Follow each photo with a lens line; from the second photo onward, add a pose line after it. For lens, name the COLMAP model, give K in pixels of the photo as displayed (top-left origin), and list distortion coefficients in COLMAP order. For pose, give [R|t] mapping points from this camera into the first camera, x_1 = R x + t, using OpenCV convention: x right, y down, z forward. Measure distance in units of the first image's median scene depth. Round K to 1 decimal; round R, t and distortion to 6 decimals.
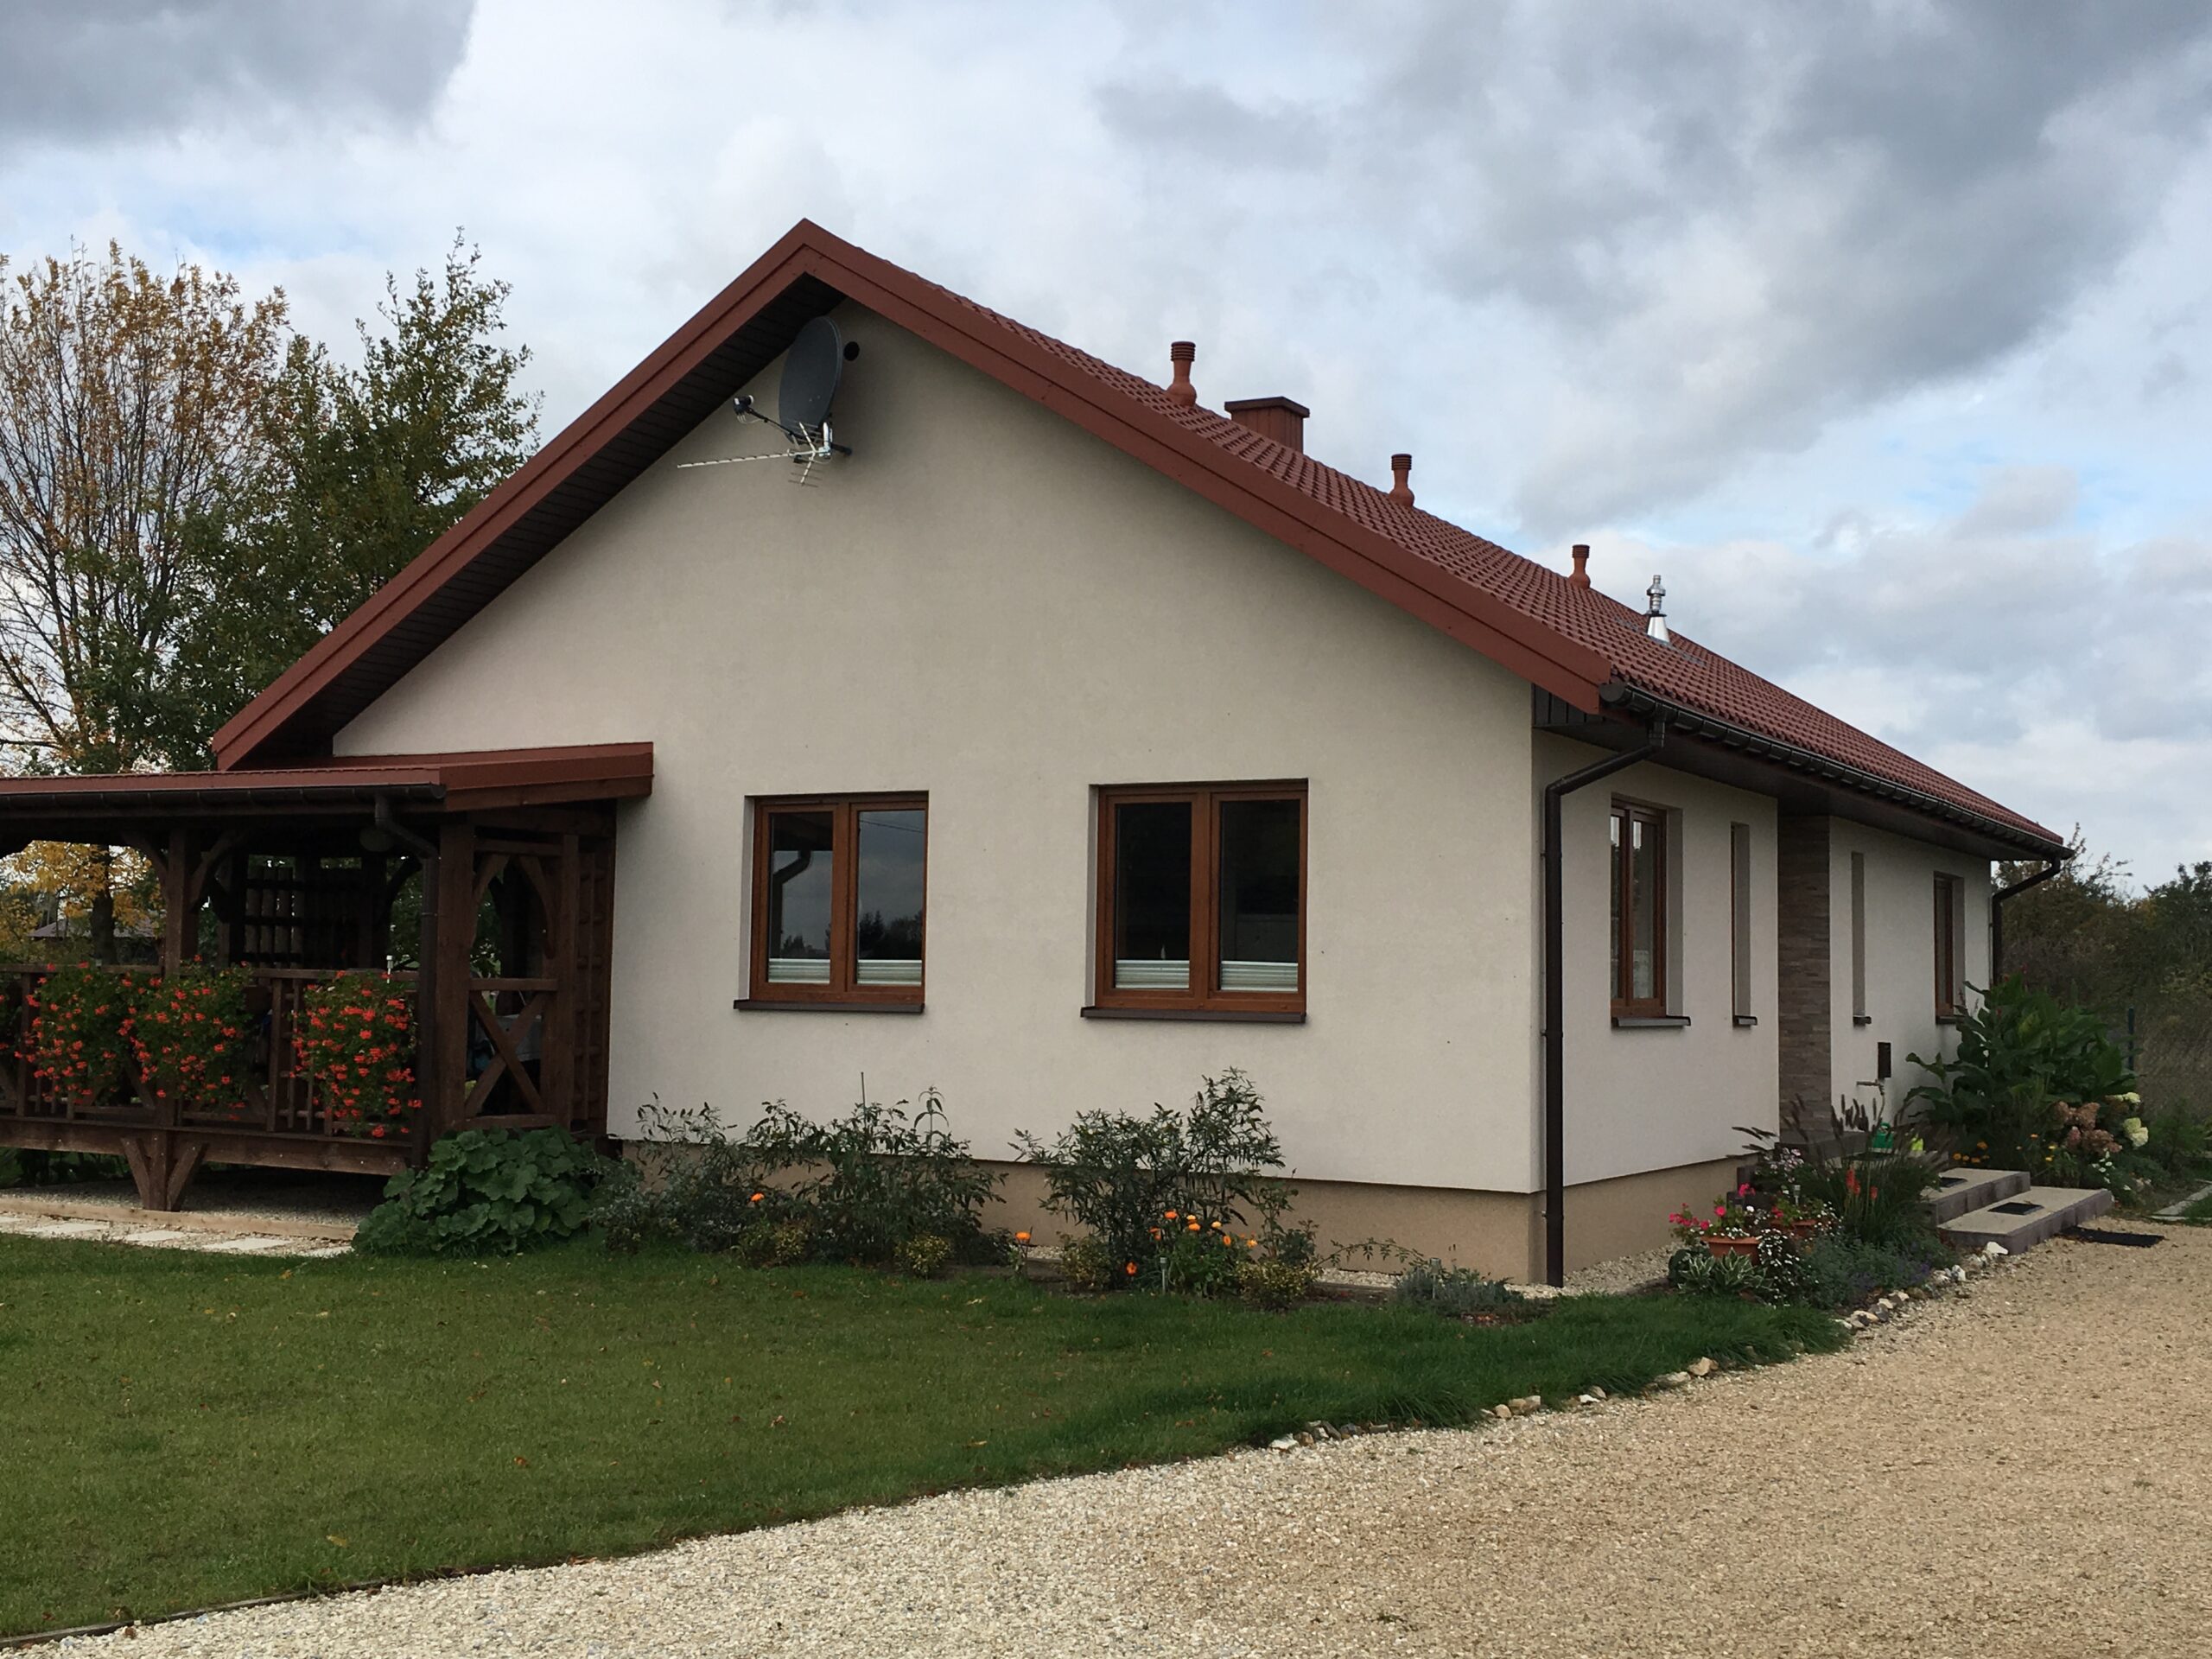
lens RADIAL K [[2384.0, 0, 1122.2], [0, 2384.0, 835.0], [0, 0, 1]] dist [0.044086, 0.000000]
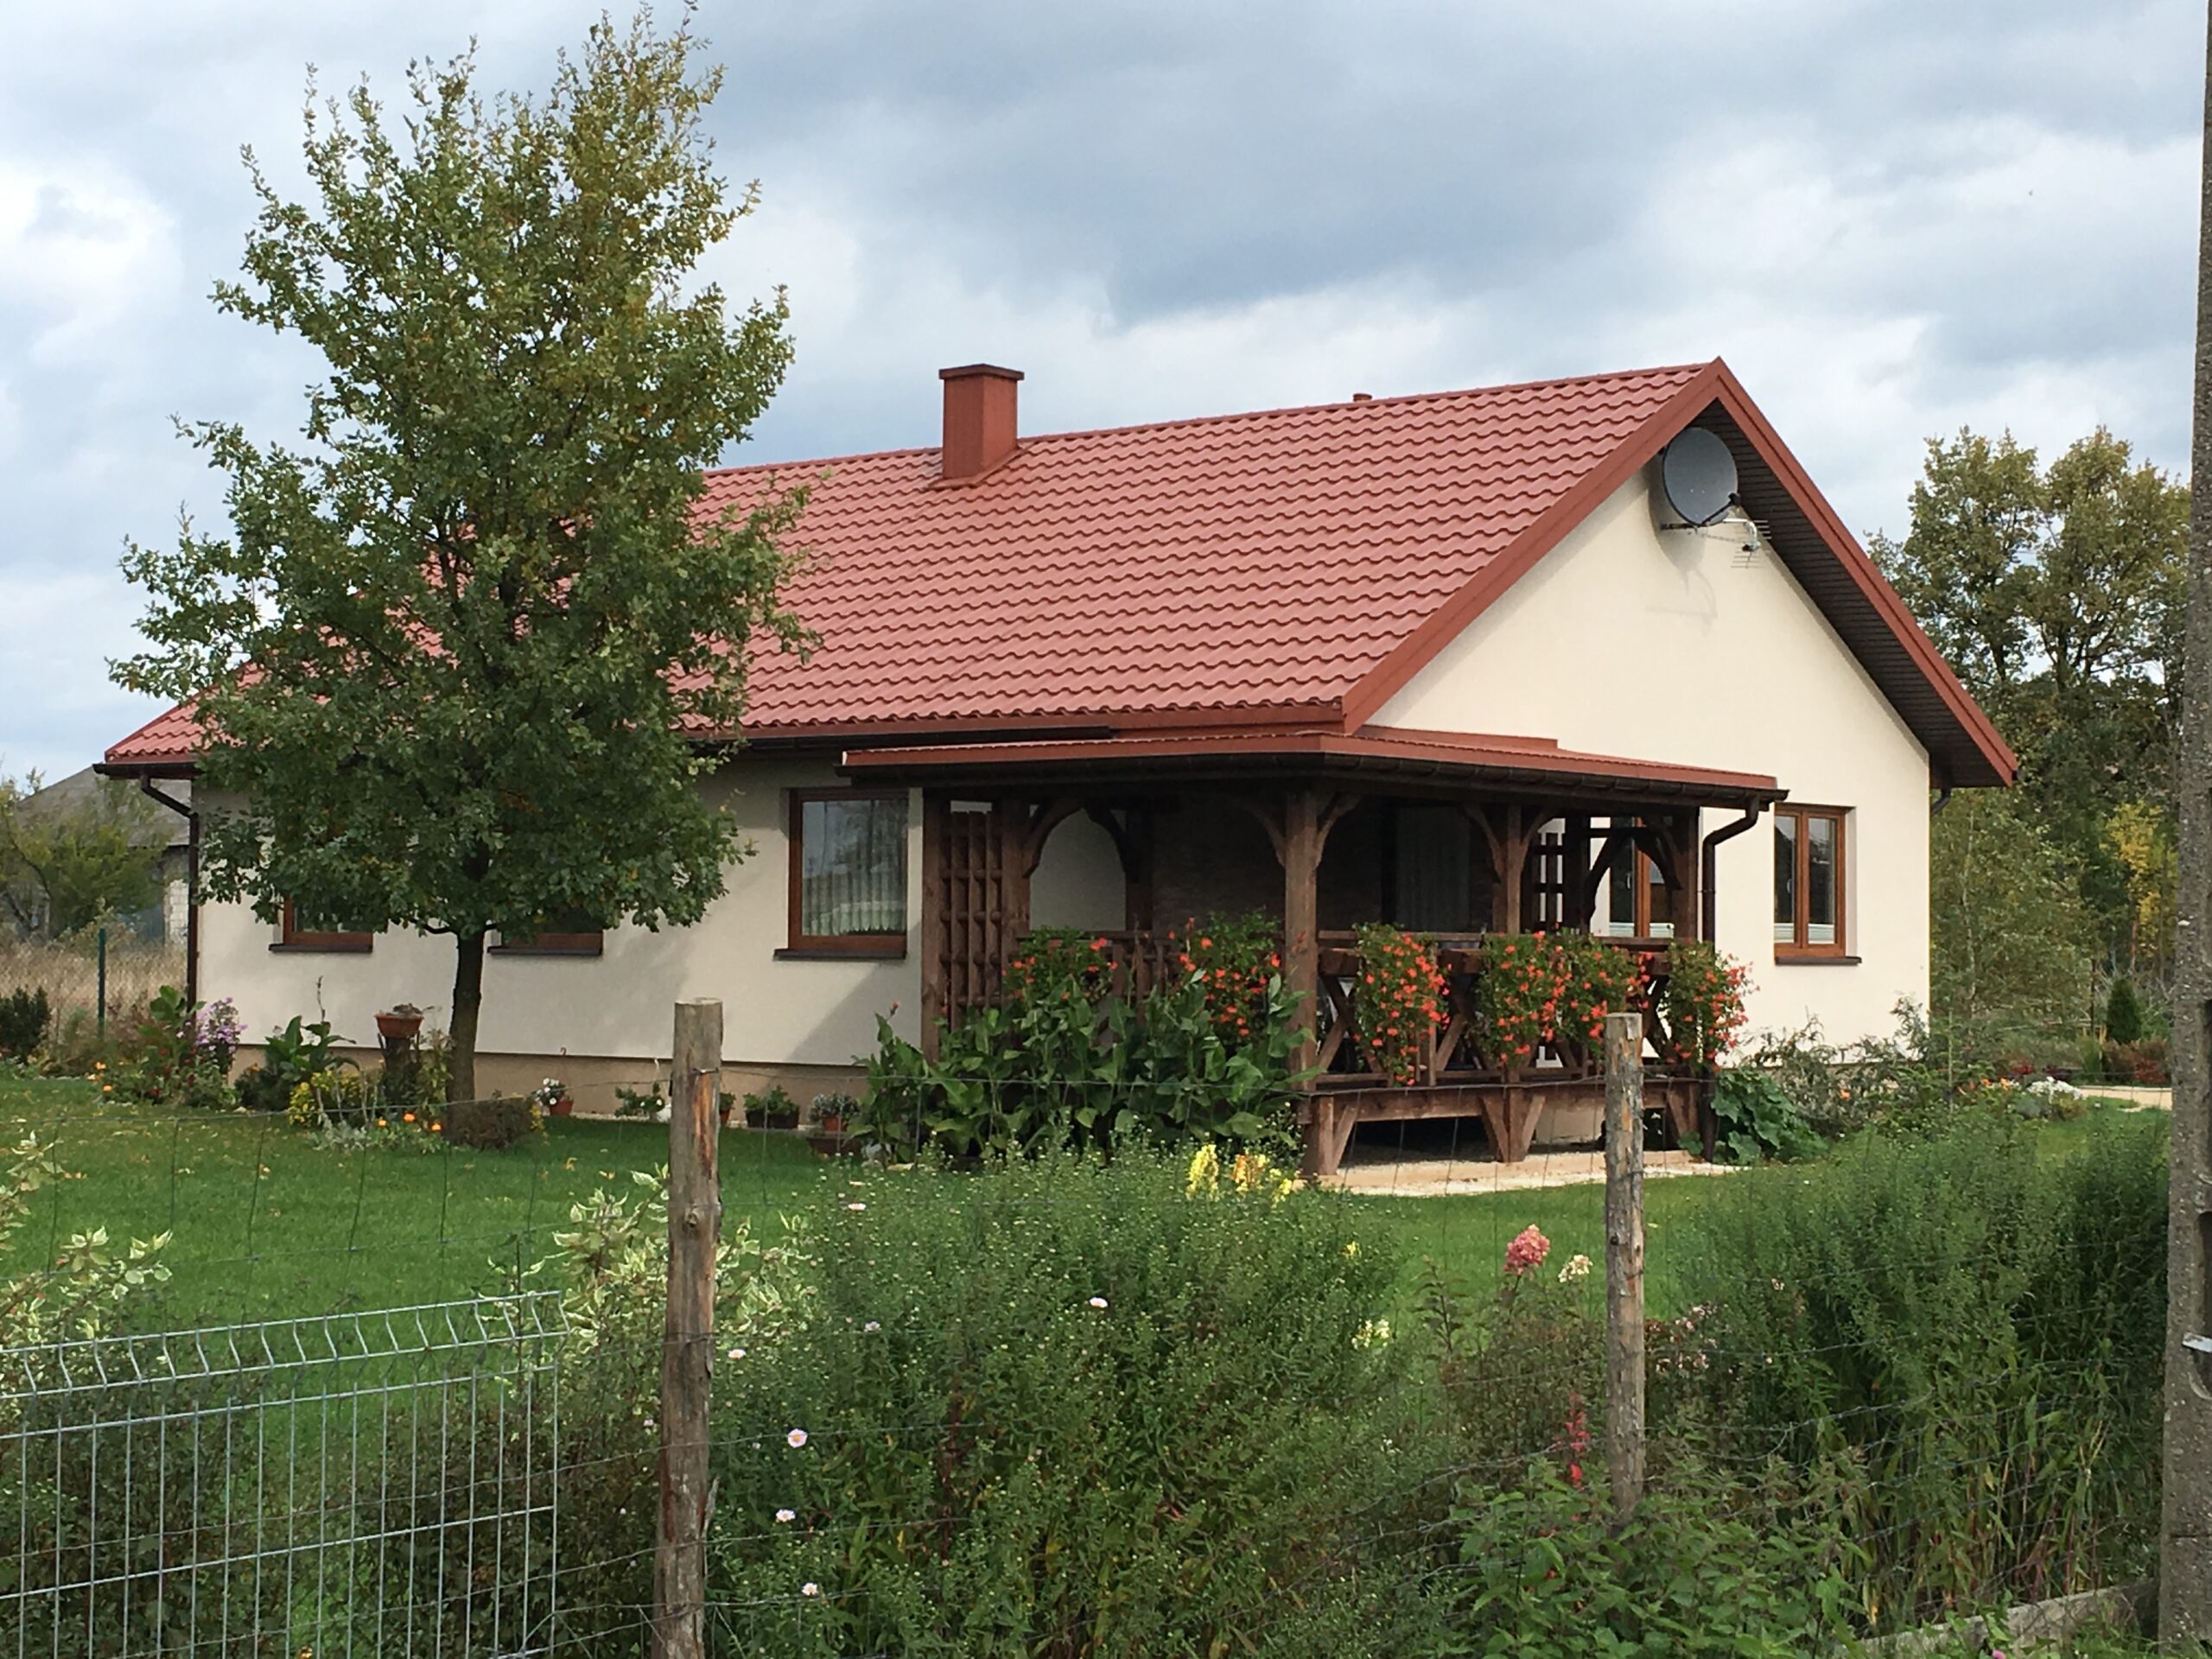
lens RADIAL K [[3682.3, 0, 1043.5], [0, 3682.3, 836.0], [0, 0, 1]] dist [0.013884, 0.000000]
pose [[0.206375, 0.012990, 0.978387, -2.154754], [-0.064885, 0.997893, 0.000438, 0.025980], [-0.976319, -0.063573, 0.206783, 0.923907]]
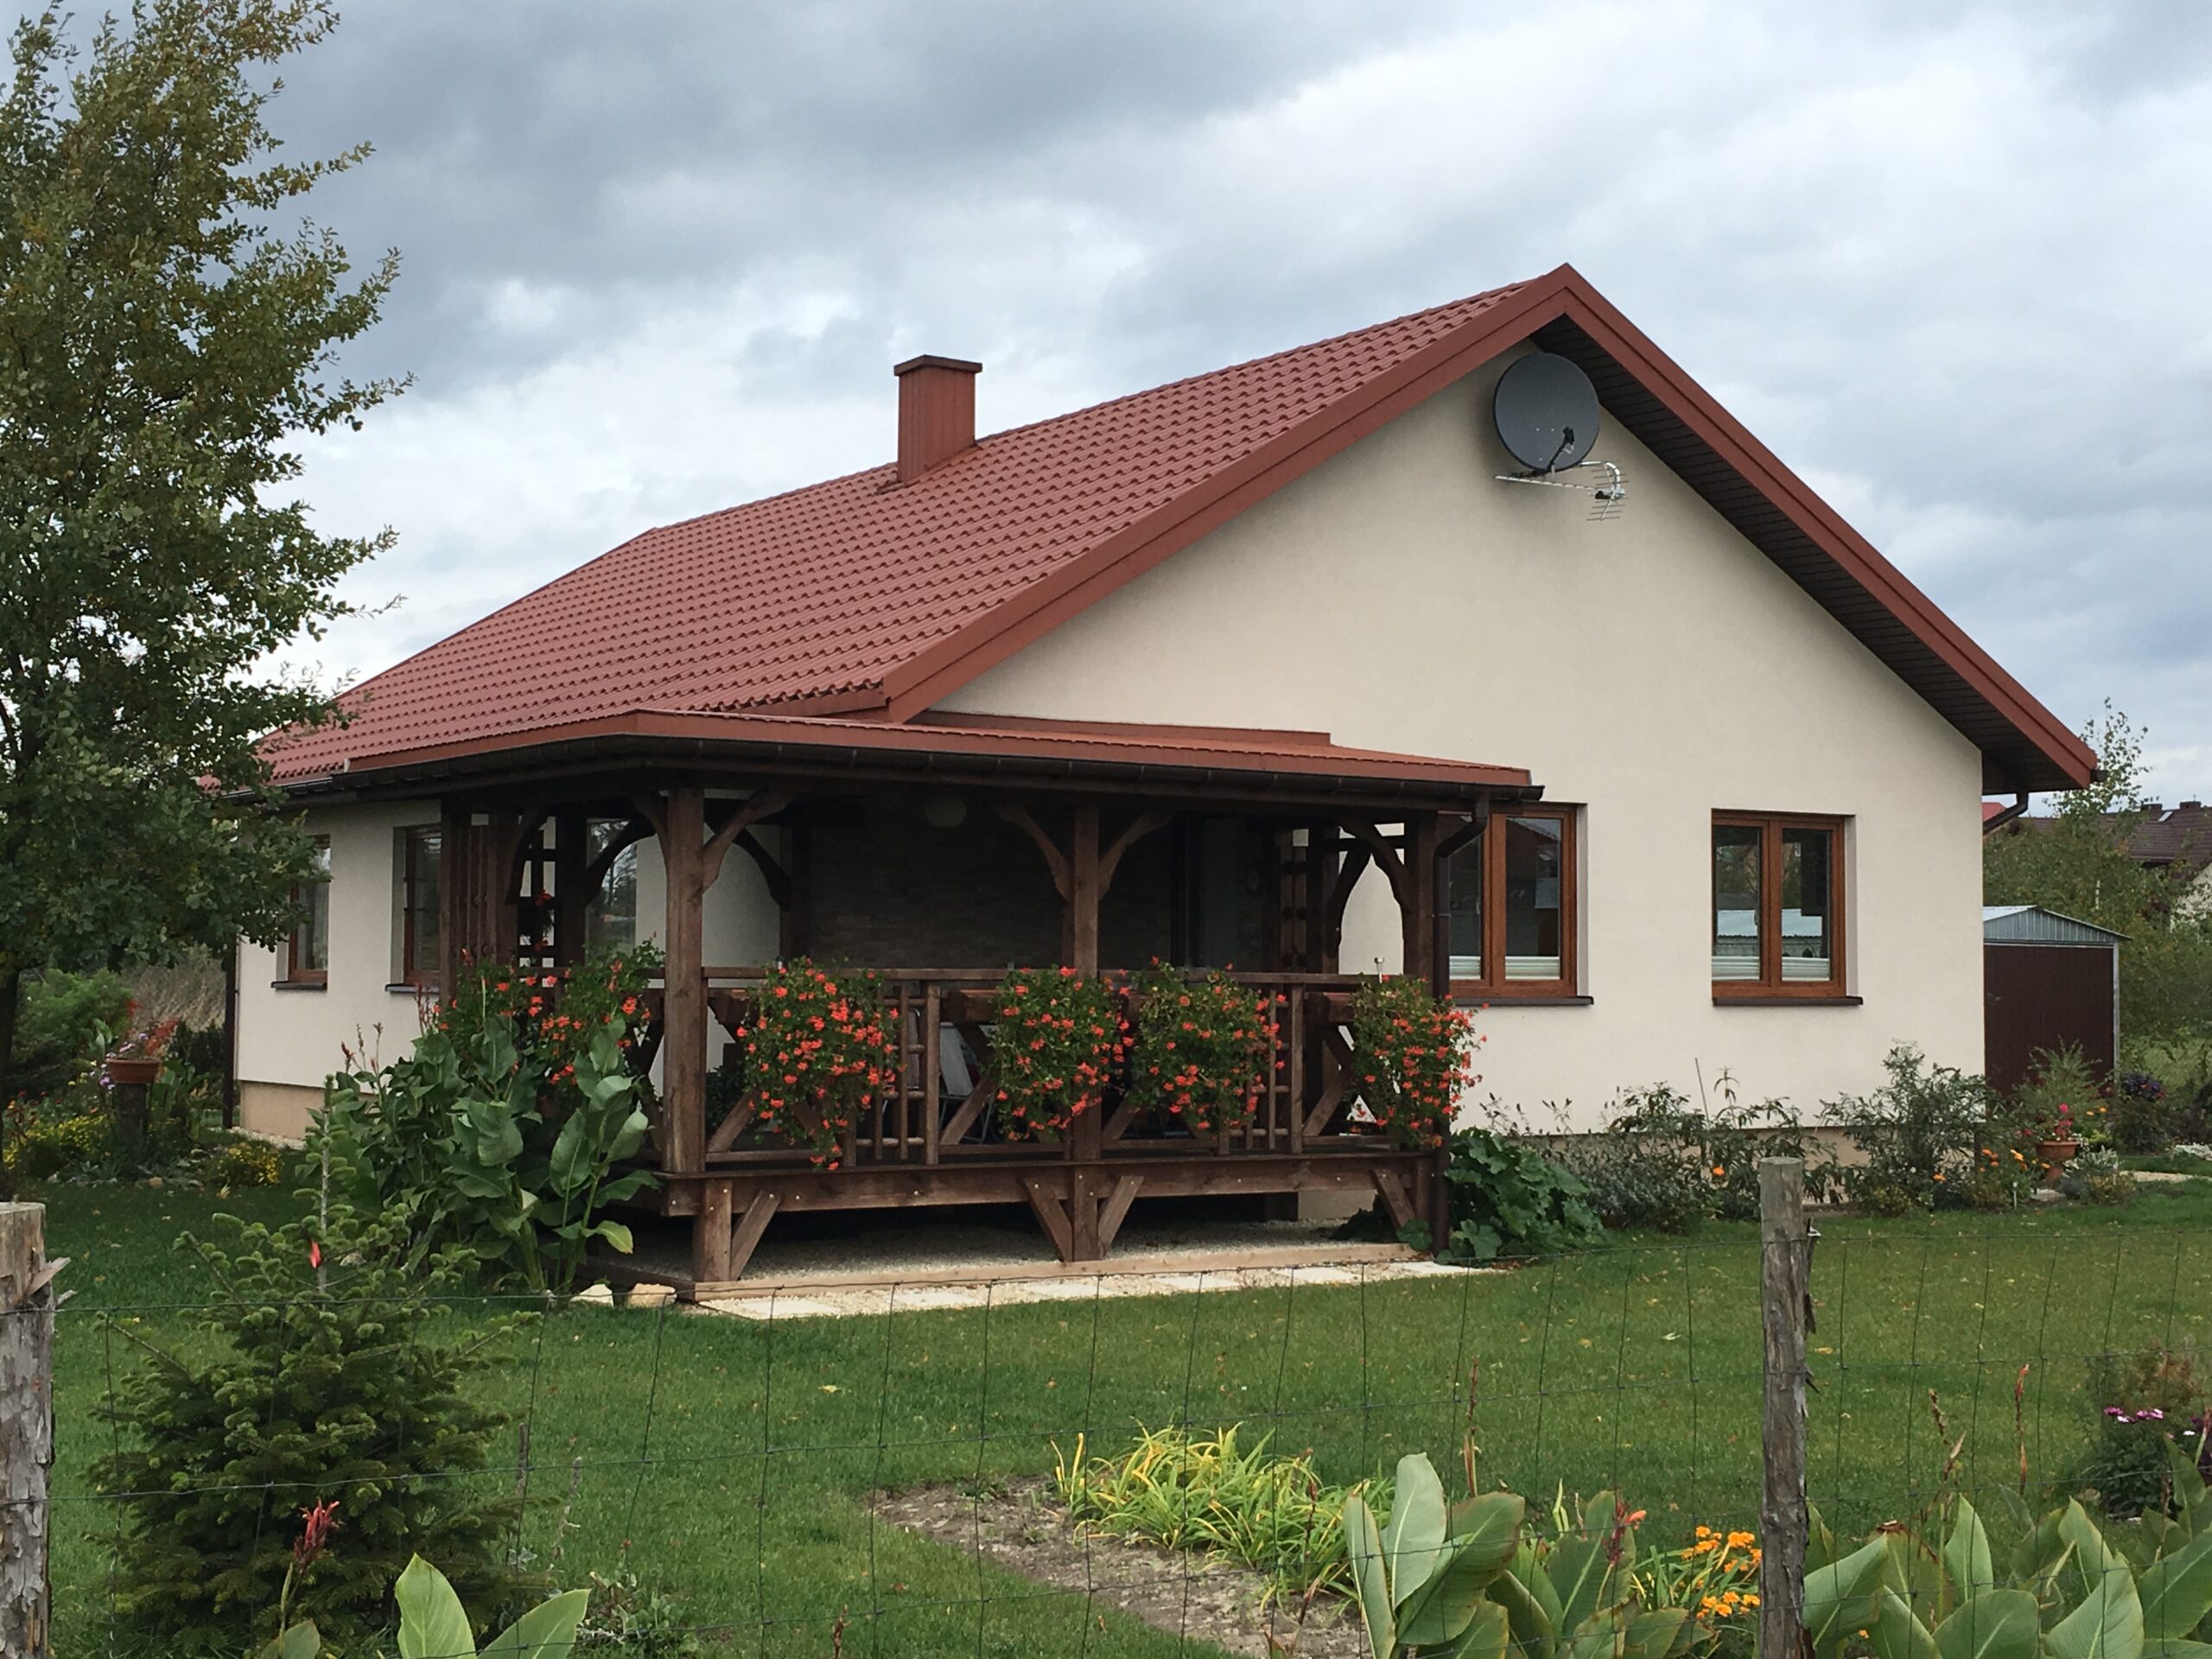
lens RADIAL K [[2960.3, 0, 1070.0], [0, 2960.3, 835.3], [0, 0, 1]] dist [0.035928, 0.000000]
pose [[0.482631, 0.025761, 0.875445, -1.381751], [-0.053159, 0.998586, -0.000079, 0.008899], [-0.874209, -0.046500, 0.483318, 0.541127]]
